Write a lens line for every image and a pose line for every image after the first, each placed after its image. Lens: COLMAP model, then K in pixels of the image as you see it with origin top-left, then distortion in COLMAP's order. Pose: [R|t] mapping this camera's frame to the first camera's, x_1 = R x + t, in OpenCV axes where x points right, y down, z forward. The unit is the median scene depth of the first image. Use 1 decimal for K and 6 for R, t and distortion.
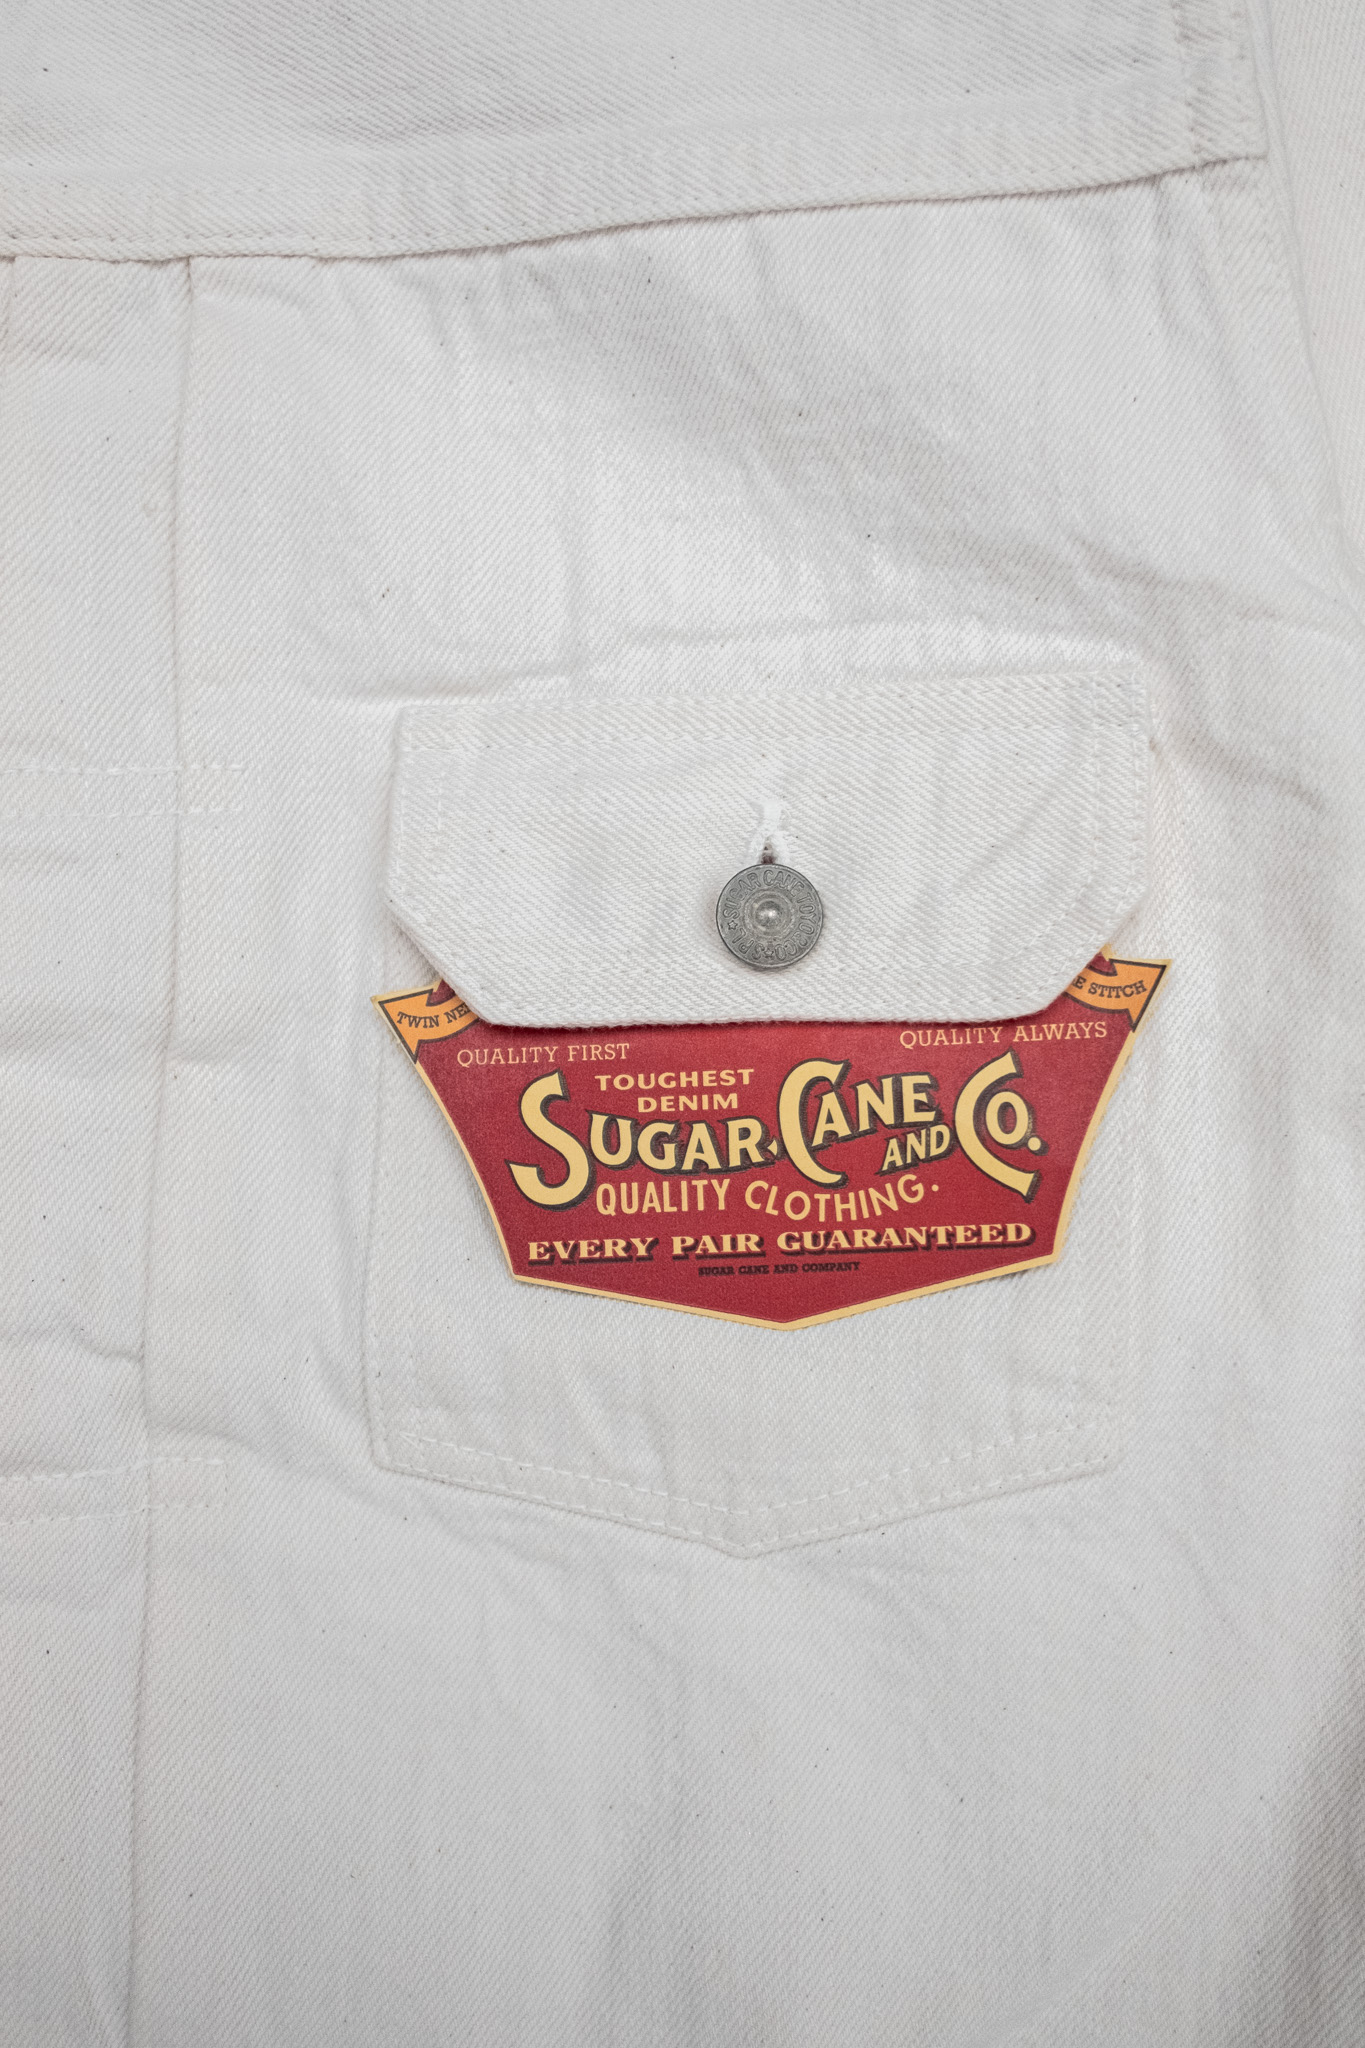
lens RADIAL K [[1762.1, 0, 706.7], [0, 1762.1, 1195.8], [0, 0, 1]] dist [0.004517, -0.005810]
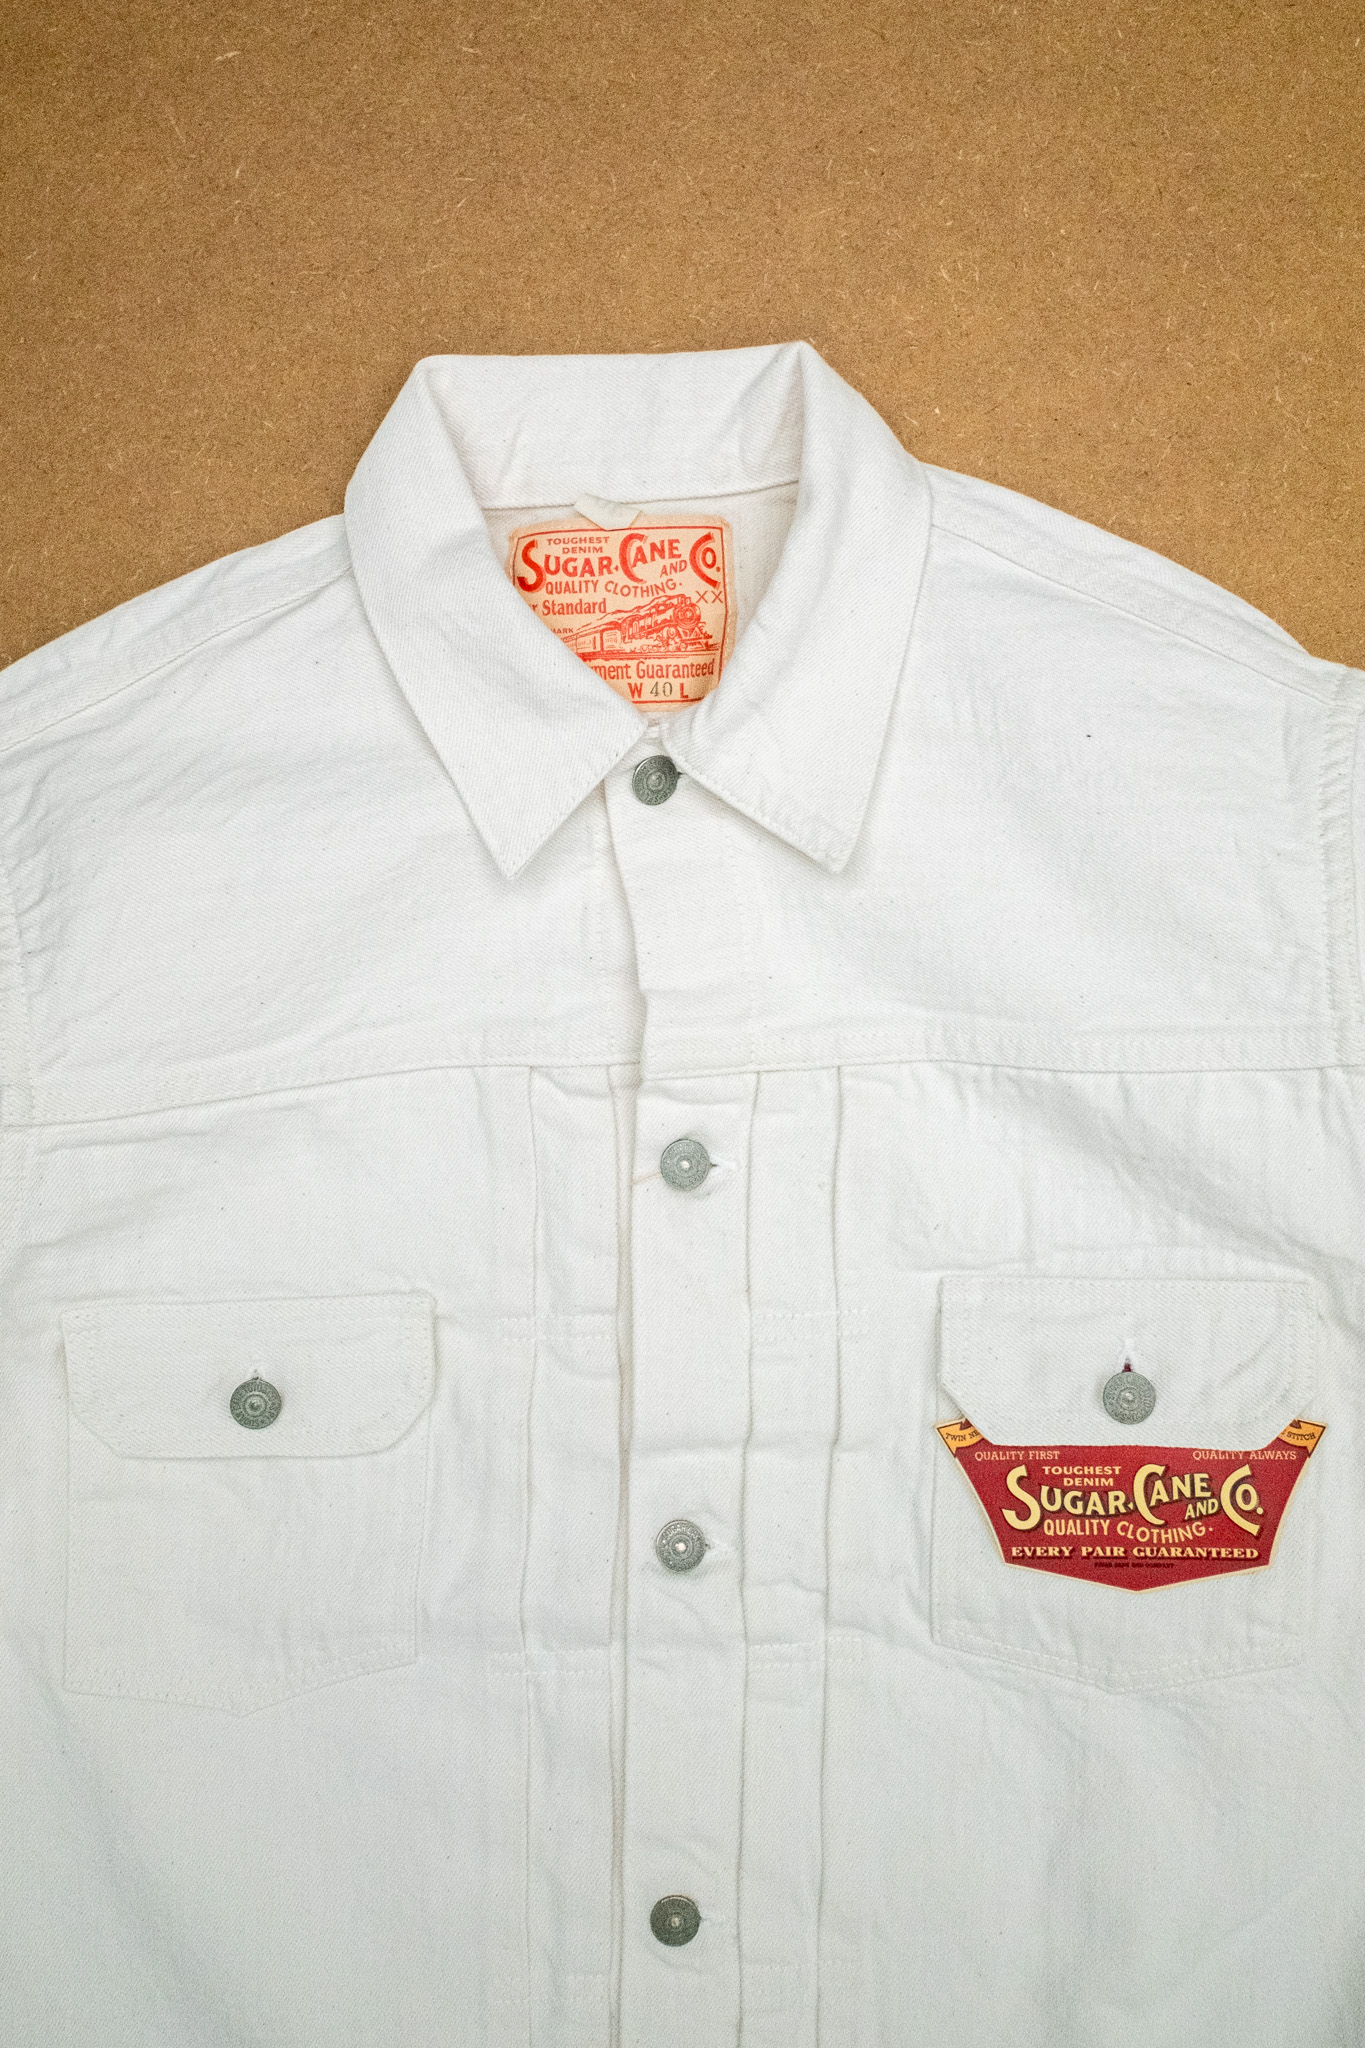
lens RADIAL K [[1851.8, 0, 682.5], [0, 1851.8, 1024.0], [0, 0, 1]] dist [0.001087, -0.004103]
pose [[0.992052, -0.006916, -0.125640, -0.208818], [0.012276, 0.999045, 0.041941, -0.694128], [0.125230, -0.043150, 0.991189, -1.210919]]
